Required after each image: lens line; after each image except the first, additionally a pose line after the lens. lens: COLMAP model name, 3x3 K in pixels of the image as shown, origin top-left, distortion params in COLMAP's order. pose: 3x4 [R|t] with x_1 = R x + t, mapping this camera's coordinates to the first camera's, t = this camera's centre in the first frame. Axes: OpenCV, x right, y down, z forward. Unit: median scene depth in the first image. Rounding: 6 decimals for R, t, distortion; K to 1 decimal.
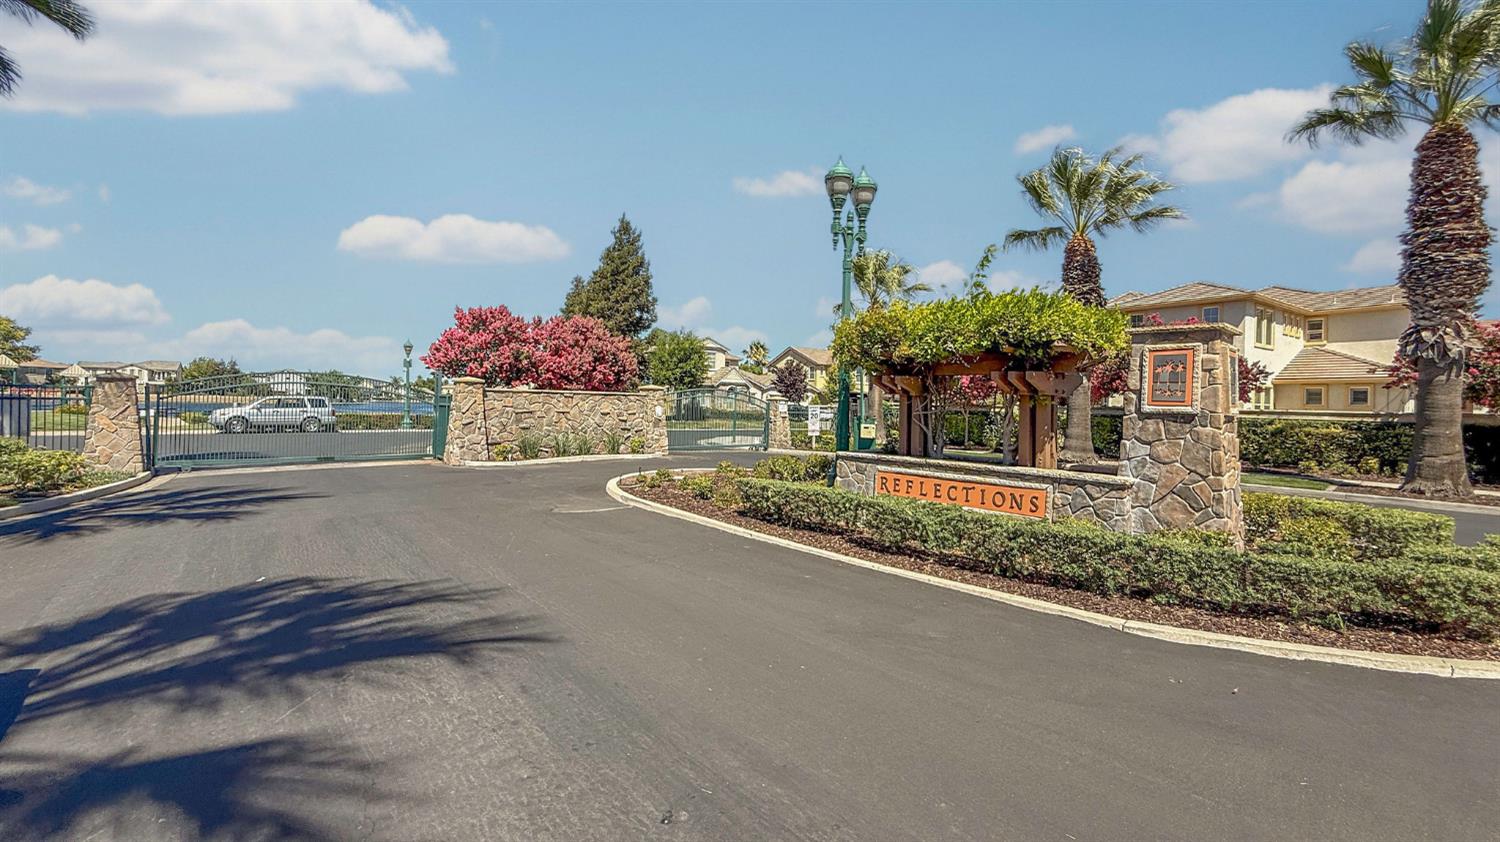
lens RADIAL K [[605.3, 0, 749.3], [0, 605.3, 408.7], [0, 0, 1]] dist [0.003976, -0.000166]
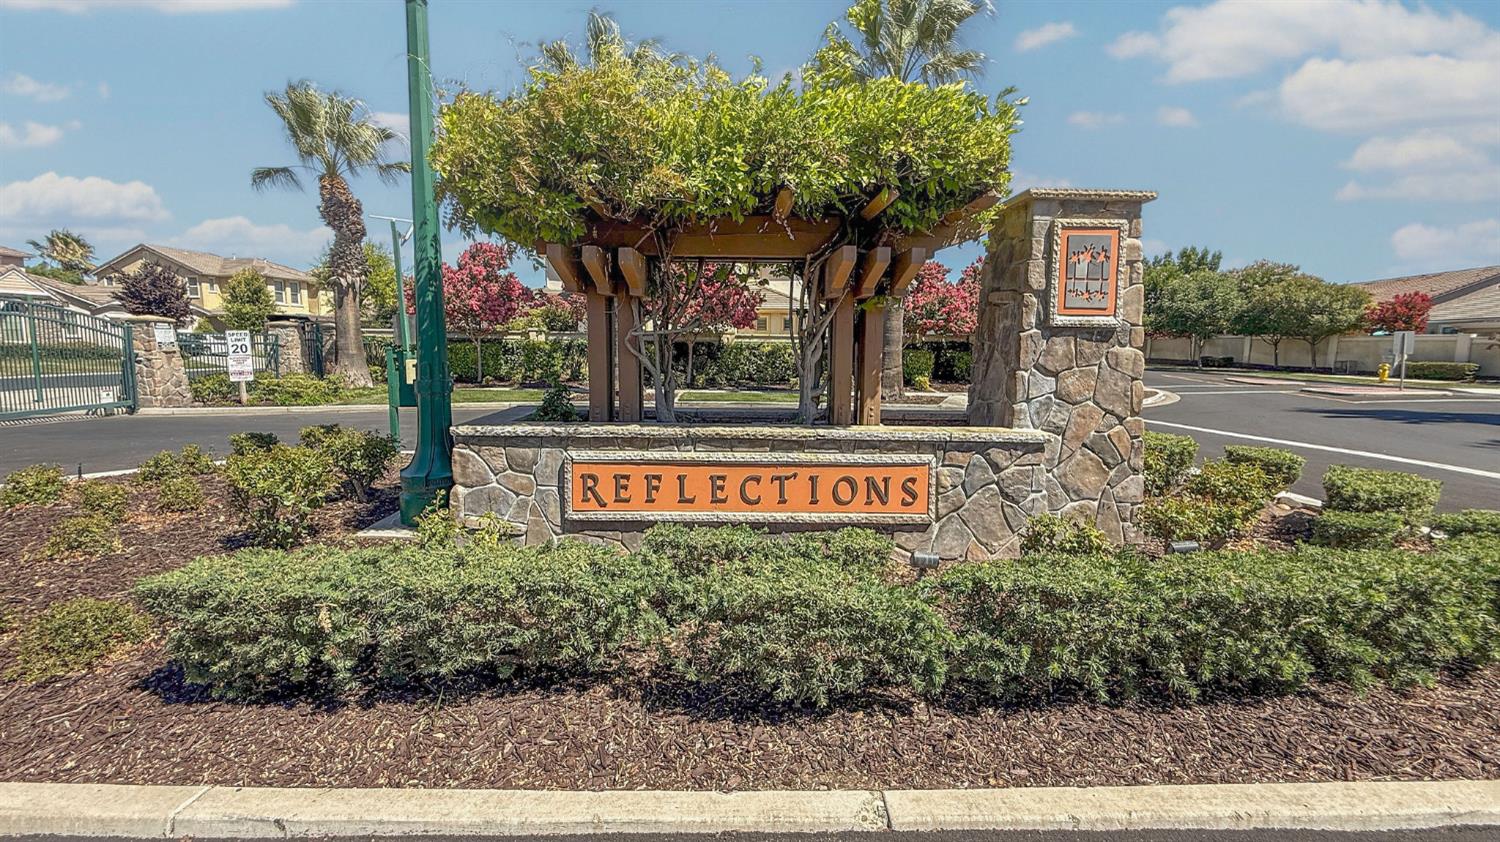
lens RADIAL K [[605.3, 0, 751.0], [0, 605.3, 411.0], [0, 0, 1]] dist [0.003976, -0.000166]
pose [[0.661866, -0.098848, 0.743076, -0.035431], [0.008988, 0.992243, 0.123988, 0.010702], [-0.749568, -0.075385, 0.657621, 0.673226]]
